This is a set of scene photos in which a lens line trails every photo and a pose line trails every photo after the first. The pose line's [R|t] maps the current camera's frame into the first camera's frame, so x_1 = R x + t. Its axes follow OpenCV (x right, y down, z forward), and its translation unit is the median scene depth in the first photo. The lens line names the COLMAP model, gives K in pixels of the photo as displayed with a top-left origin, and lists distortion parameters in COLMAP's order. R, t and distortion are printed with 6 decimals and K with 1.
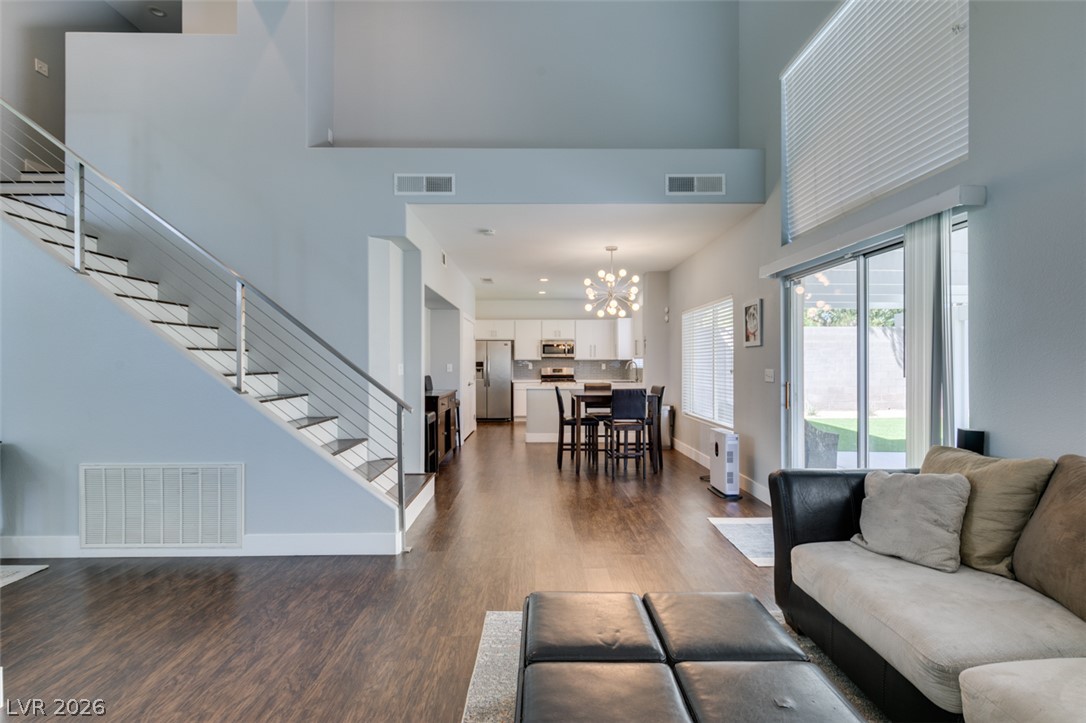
lens RADIAL K [[487.8, 0, 543.0], [0, 487.8, 361.5], [0, 0, 1]] dist [0.008257, -0.000005]
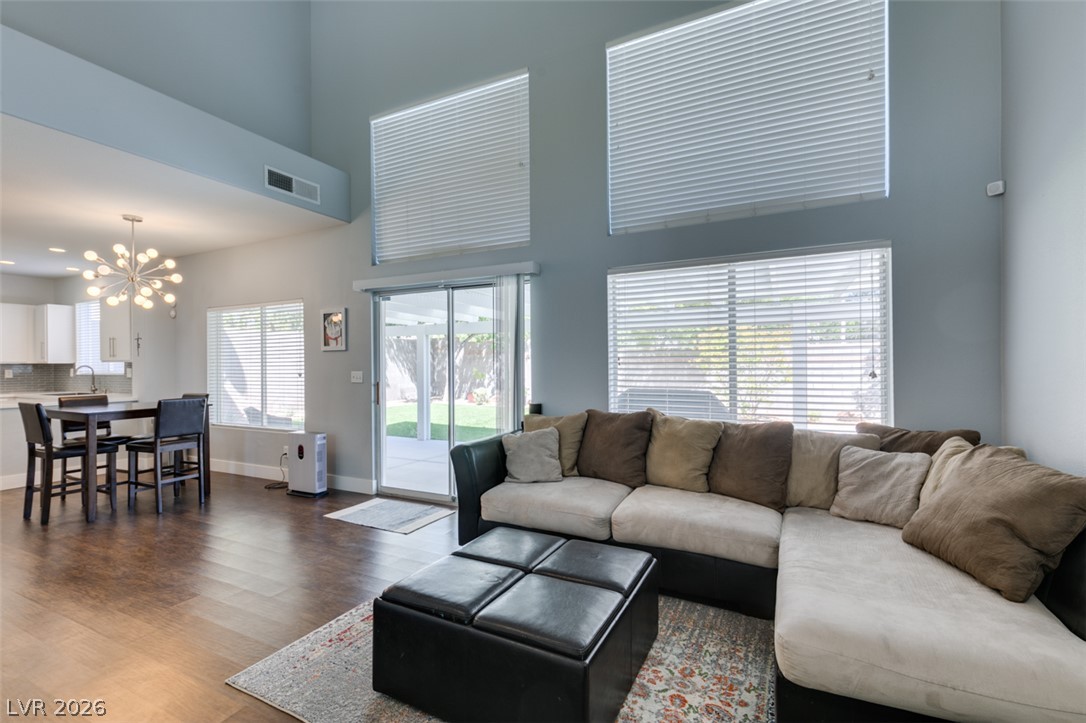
lens RADIAL K [[487.8, 0, 543.0], [0, 487.8, 361.5], [0, 0, 1]] dist [0.008257, -0.000005]
pose [[0.464199, 0.001620, 0.885729, -0.242015], [0.004378, 0.999982, -0.004124, -0.000457], [-0.885720, 0.005793, 0.464183, 0.069352]]
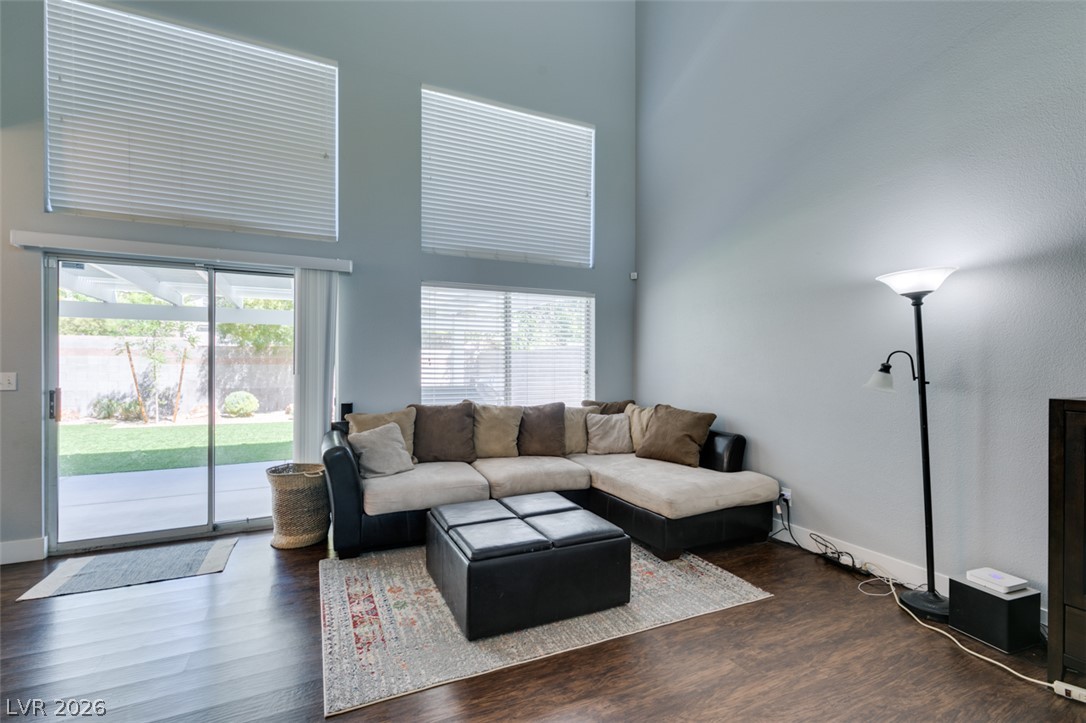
lens RADIAL K [[487.8, 0, 543.0], [0, 487.8, 361.5], [0, 0, 1]] dist [0.008257, -0.000005]
pose [[-0.423302, 0.002716, 0.905985, -0.372459], [-0.005393, 0.999970, -0.005517, -0.000074], [-0.905973, -0.007221, -0.423274, 0.423742]]
